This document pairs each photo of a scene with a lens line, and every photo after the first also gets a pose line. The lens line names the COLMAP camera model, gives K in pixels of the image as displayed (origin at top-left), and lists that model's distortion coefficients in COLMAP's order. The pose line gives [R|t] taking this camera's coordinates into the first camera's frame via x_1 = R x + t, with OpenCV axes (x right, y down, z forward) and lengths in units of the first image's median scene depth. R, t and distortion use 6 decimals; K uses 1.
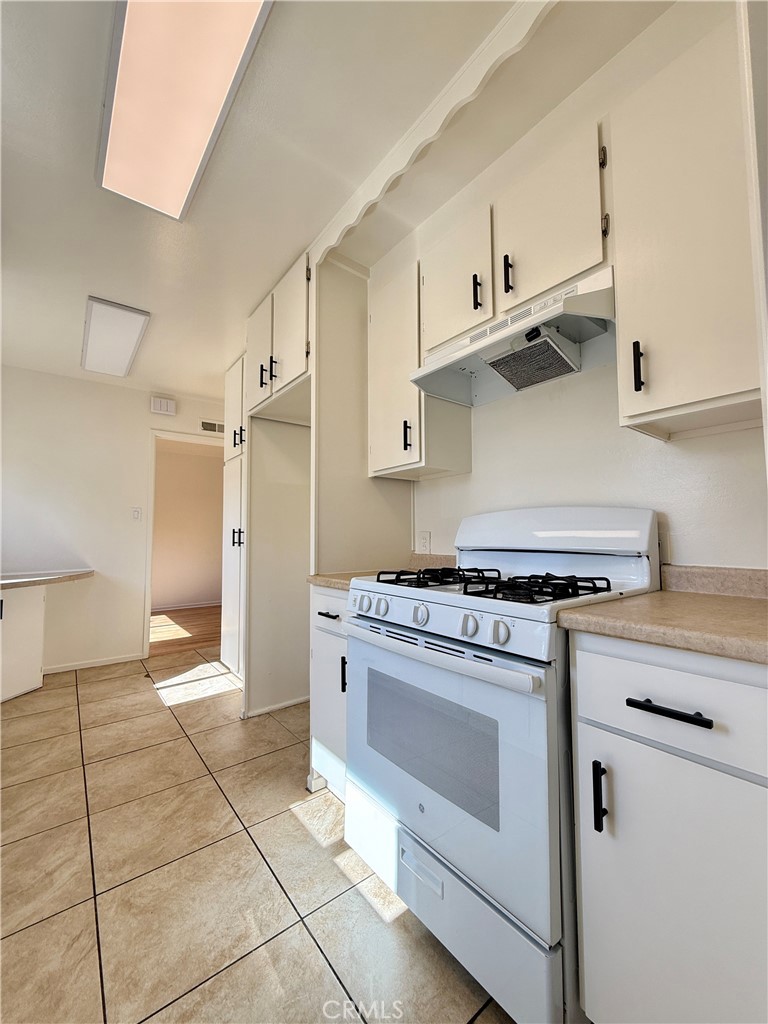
lens RADIAL K [[412.5, 0, 384.3], [0, 412.5, 509.4], [0, 0, 1]] dist [-0.000737, 0.001363]
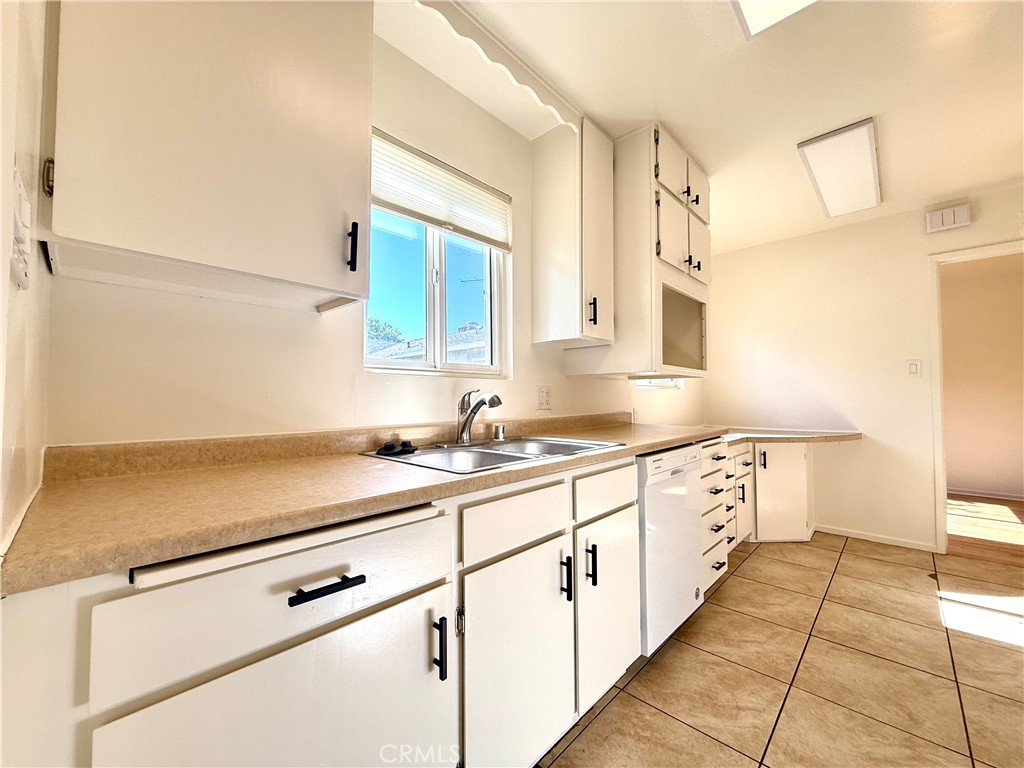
lens RADIAL K [[412.5, 0, 511.8], [0, 412.5, 382.5], [0, 0, 1]] dist [-0.000737, 0.001363]
pose [[0.149832, -0.028127, -0.988311, 0.102984], [0.066168, 0.997640, -0.018361, 0.004605], [0.986495, -0.062644, 0.151339, 0.158297]]
